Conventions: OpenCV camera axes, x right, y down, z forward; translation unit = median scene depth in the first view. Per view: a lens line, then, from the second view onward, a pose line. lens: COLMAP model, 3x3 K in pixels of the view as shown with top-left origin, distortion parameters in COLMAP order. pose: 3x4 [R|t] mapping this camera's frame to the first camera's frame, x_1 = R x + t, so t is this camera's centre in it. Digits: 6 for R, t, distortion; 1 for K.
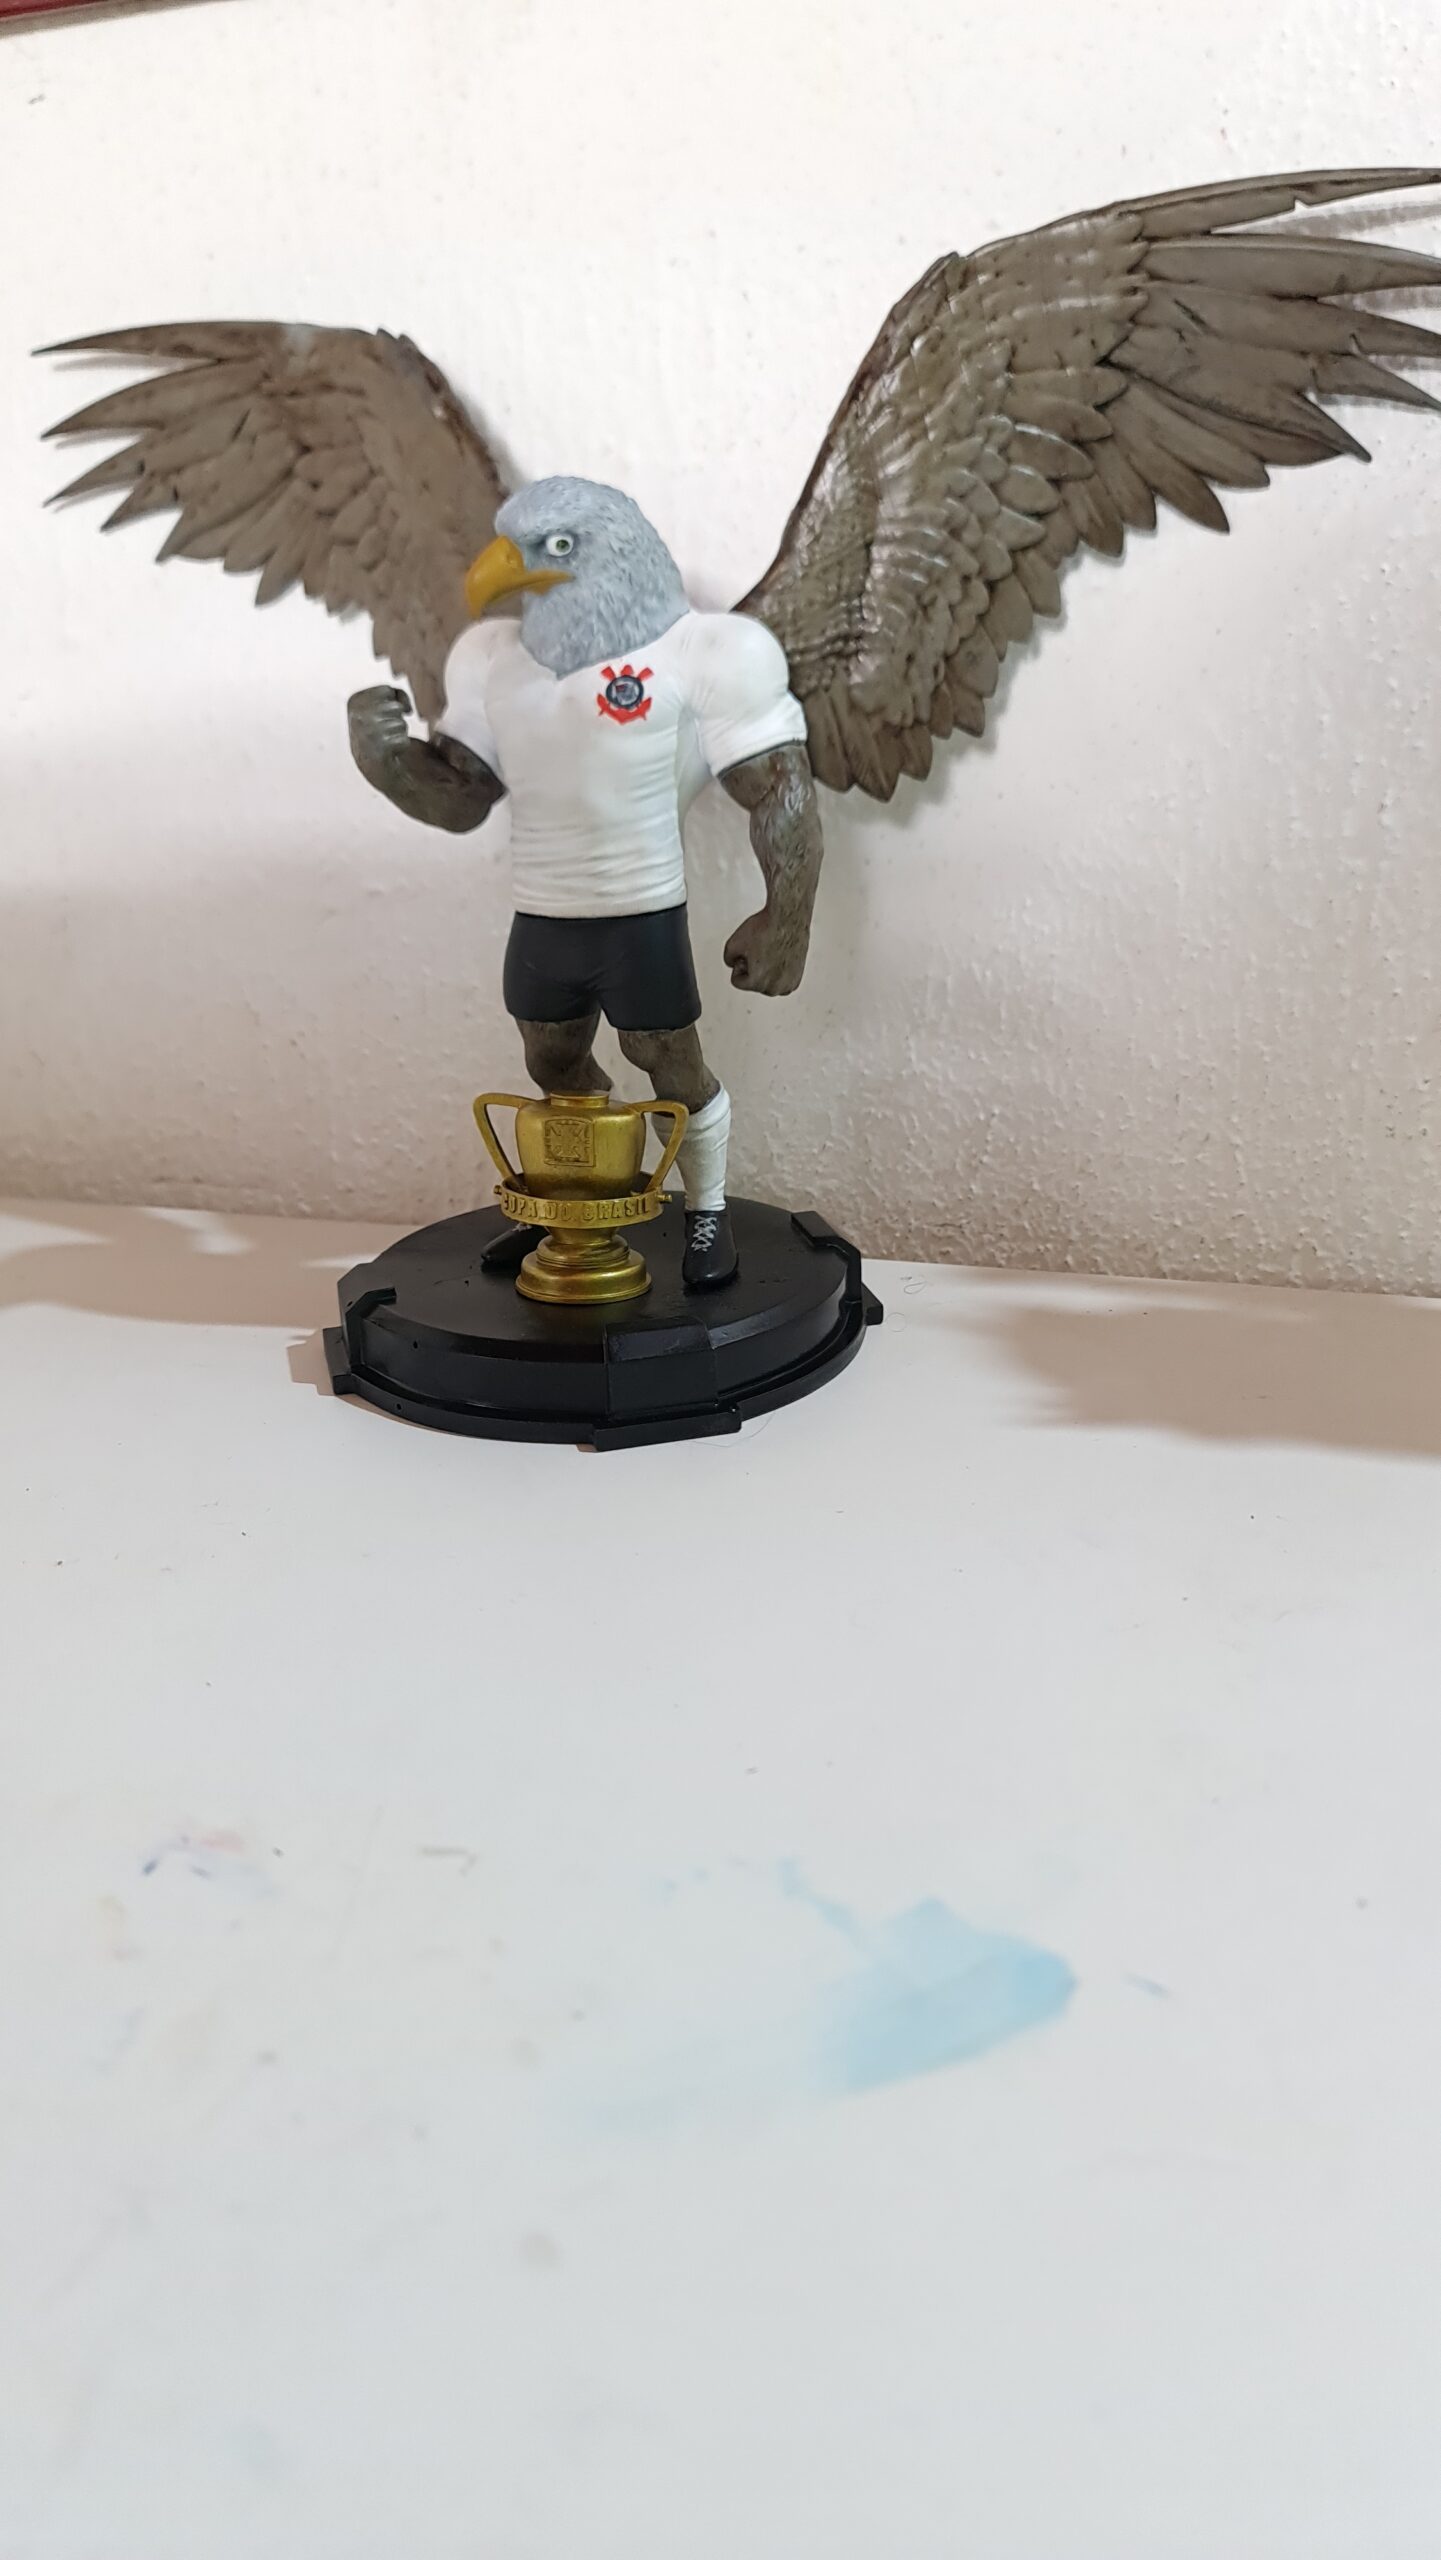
lens RADIAL K [[1909.9, 0, 749.9], [0, 1909.9, 1292.6], [0, 0, 1]] dist [0.011780, 0.002258]
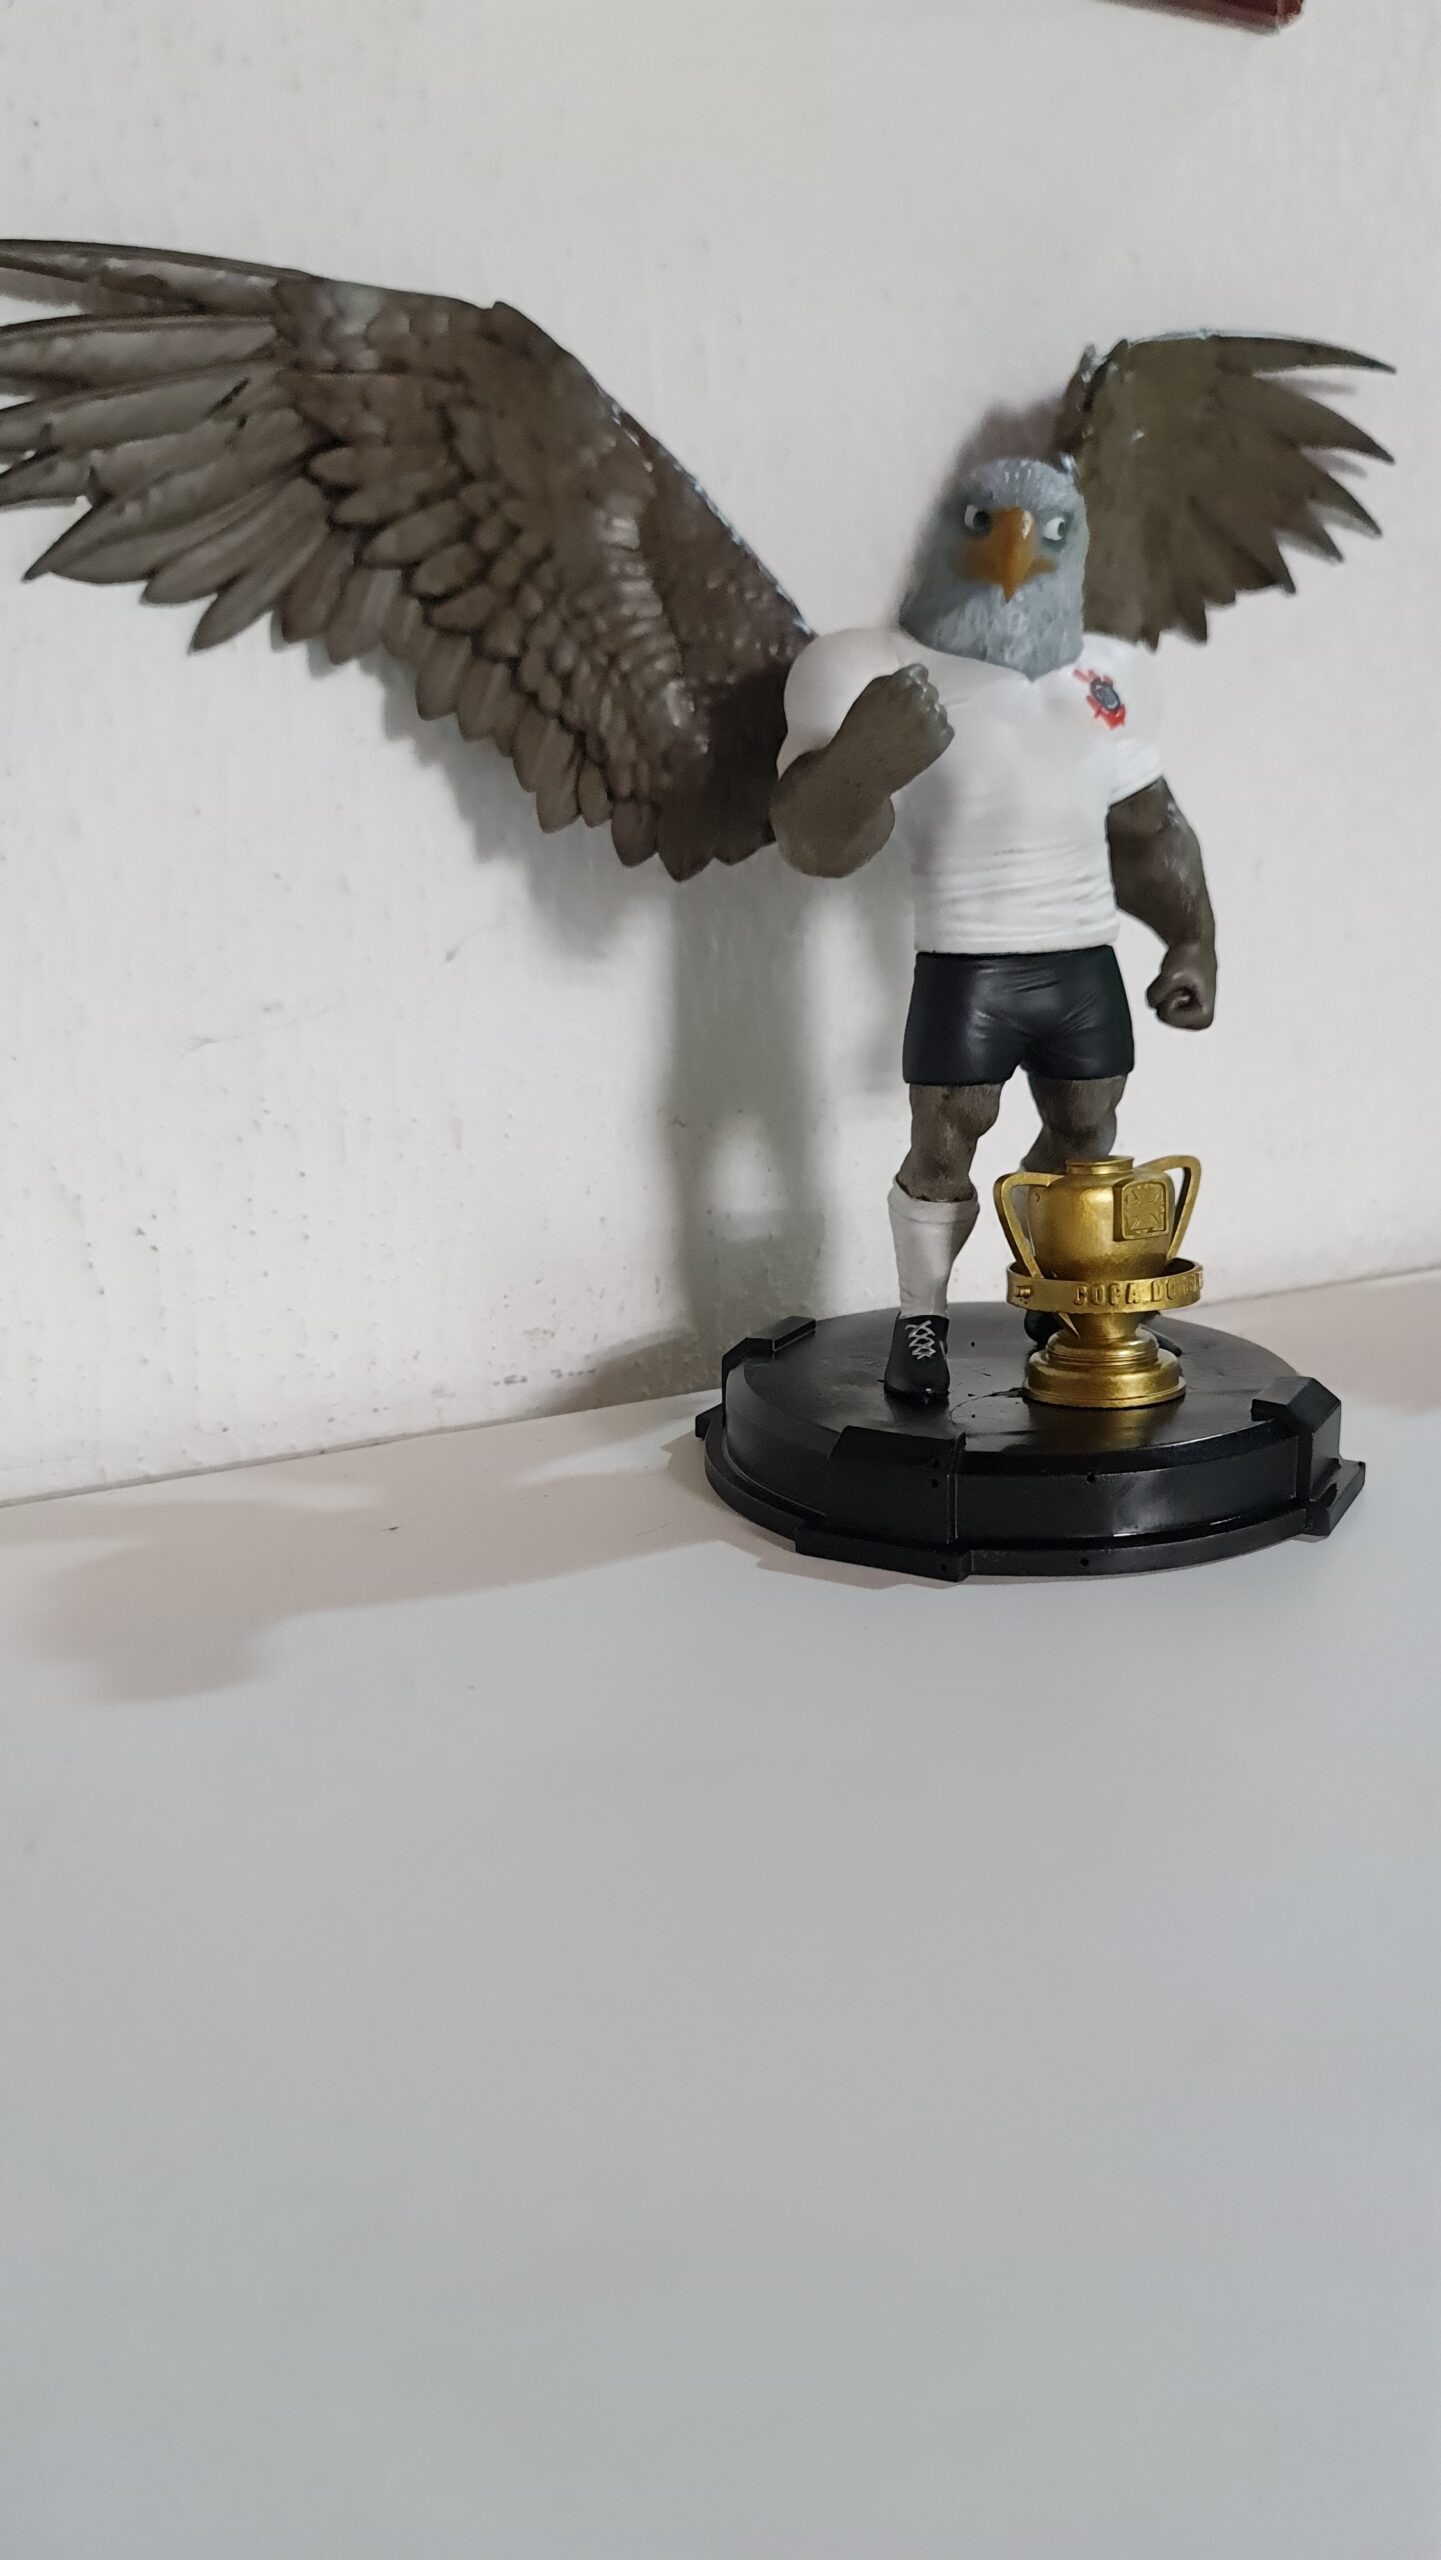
lens RADIAL K [[1893.9, 0, 731.8], [0, 1893.9, 1311.2], [0, 0, 1]] dist [0.006861, -0.001309]
pose [[0.709436, -0.131531, 0.692387, -0.788757], [0.261970, 0.961253, -0.085814, -0.004380], [-0.654272, 0.242264, 0.716405, 0.507731]]
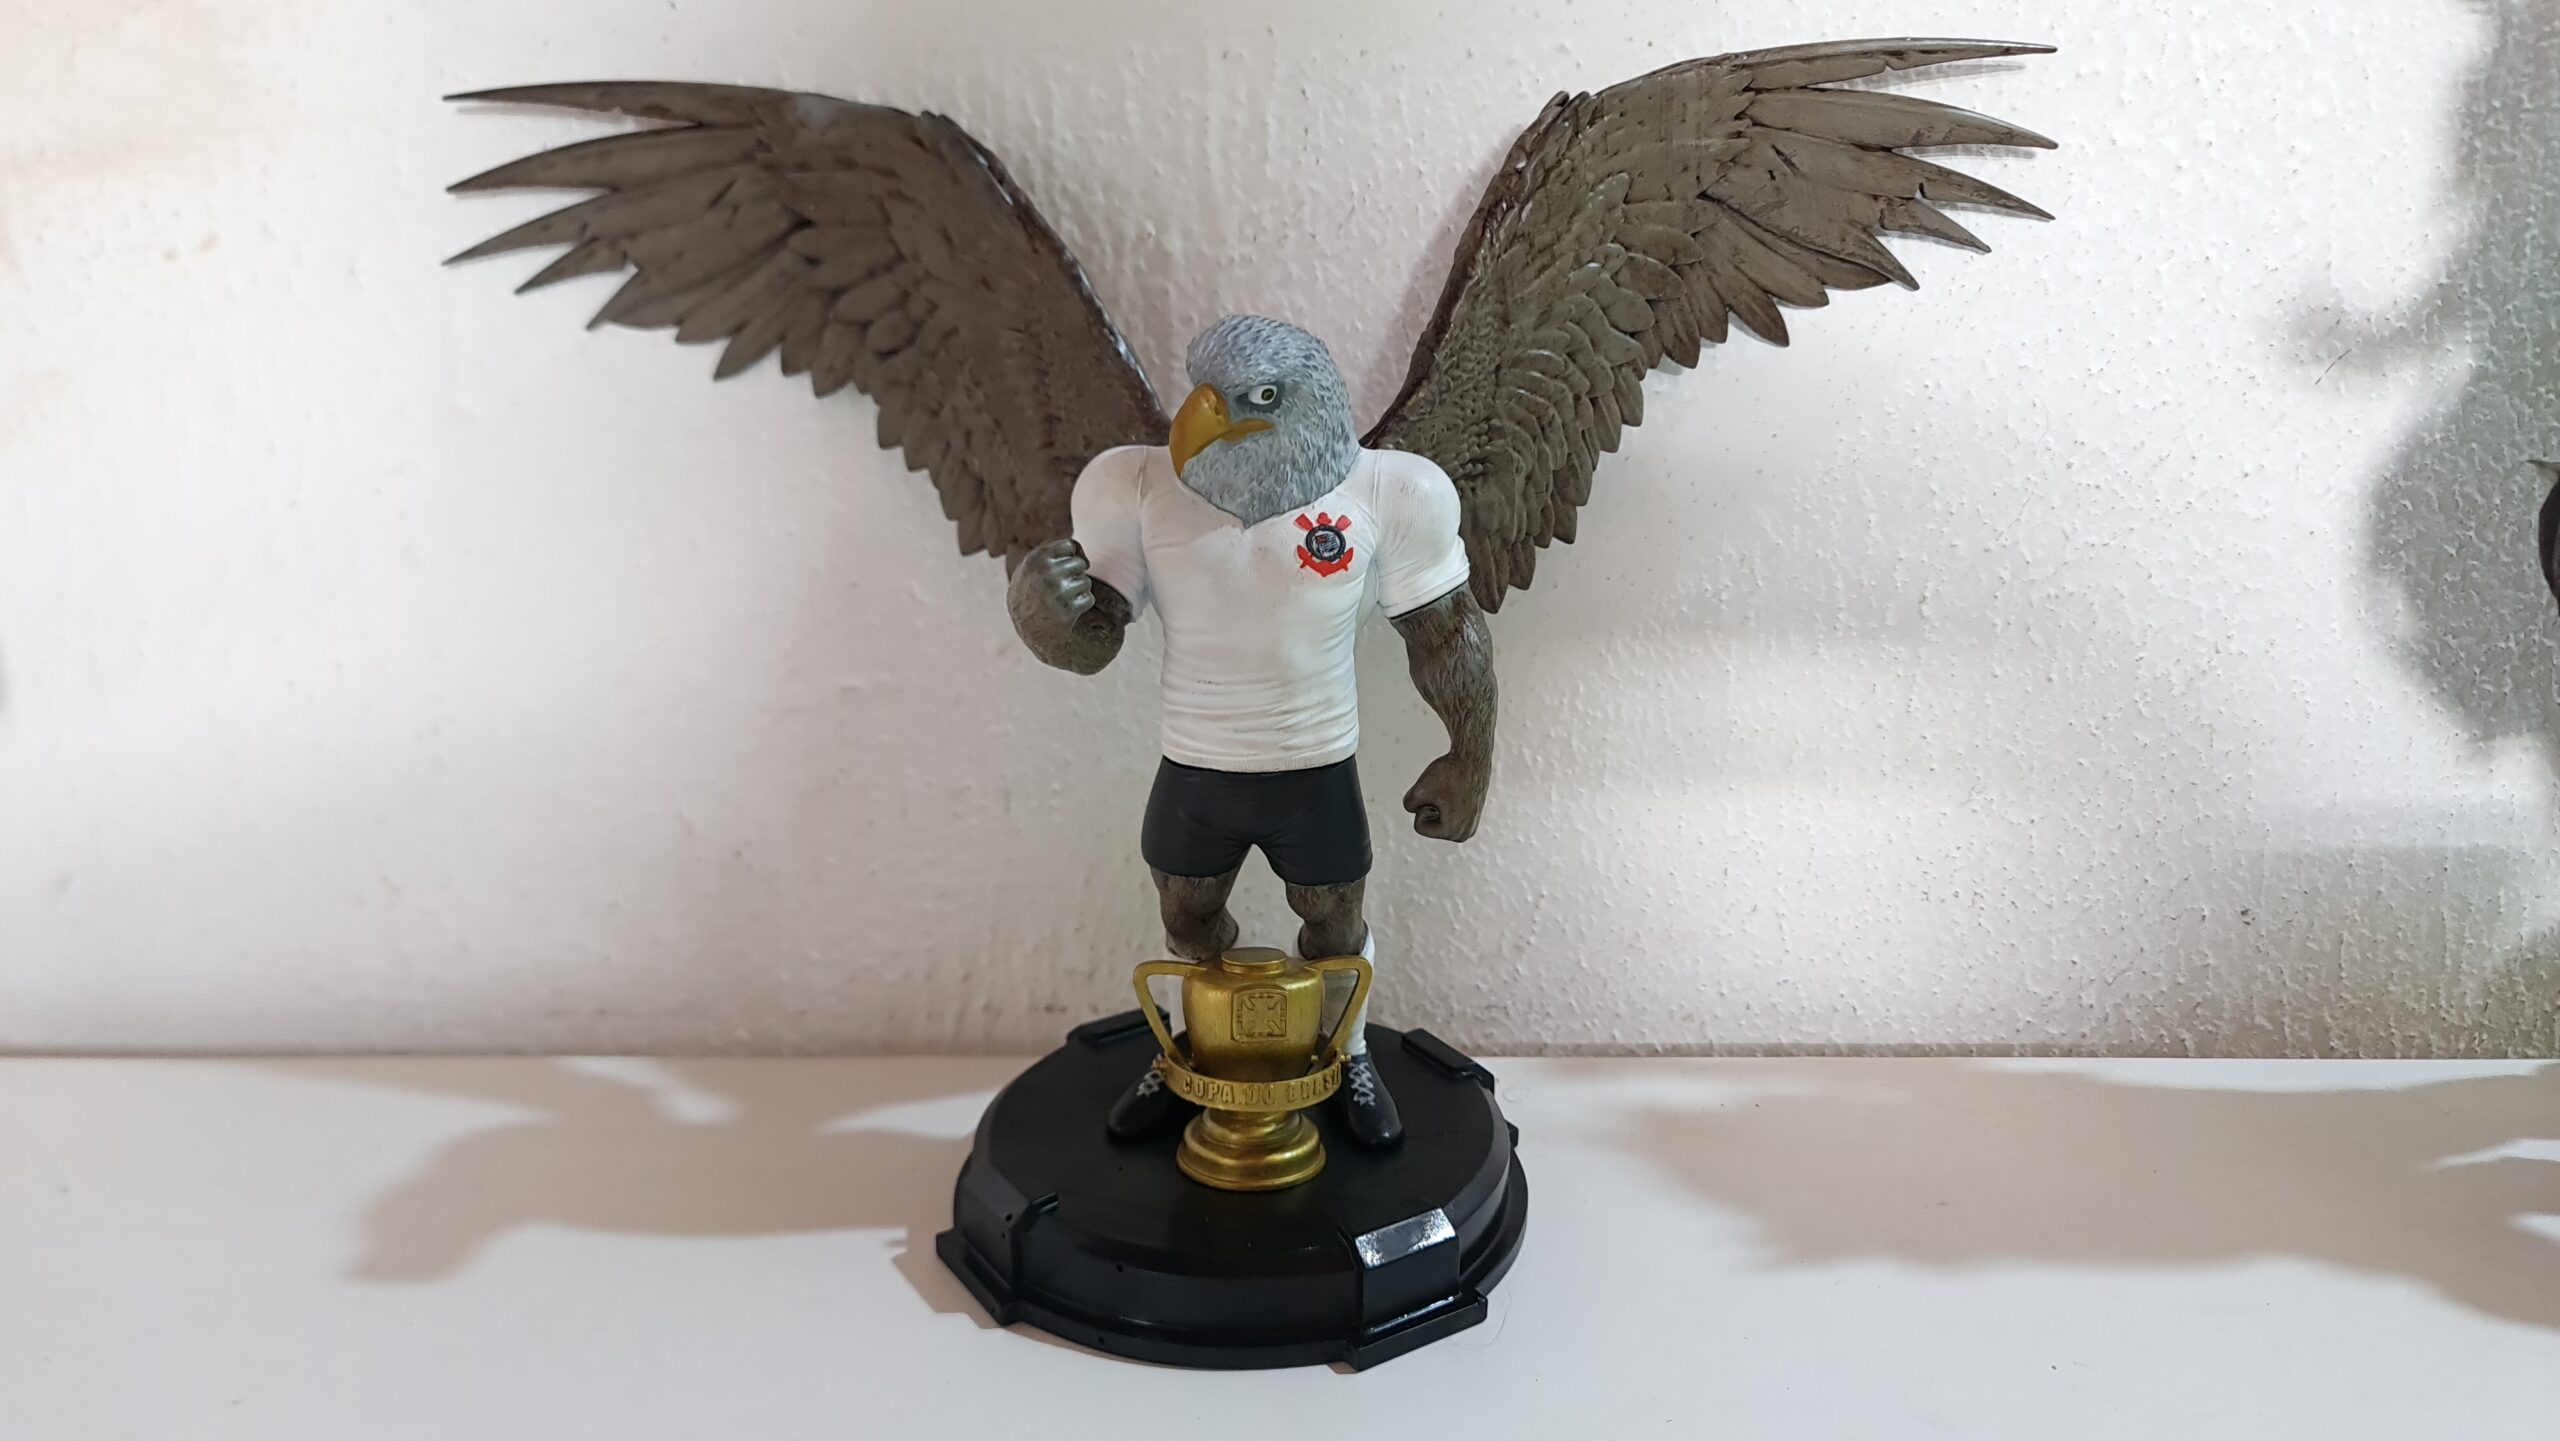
lens RADIAL K [[1913.9, 0, 1308.1], [0, 1913.9, 731.4], [0, 0, 1]] dist [-0.001315, 0.002531]
pose [[0.951051, -0.055079, 0.304087, -0.337562], [0.073504, 0.996067, -0.049472, -0.164819], [-0.300166, 0.069402, 0.951359, 0.111806]]
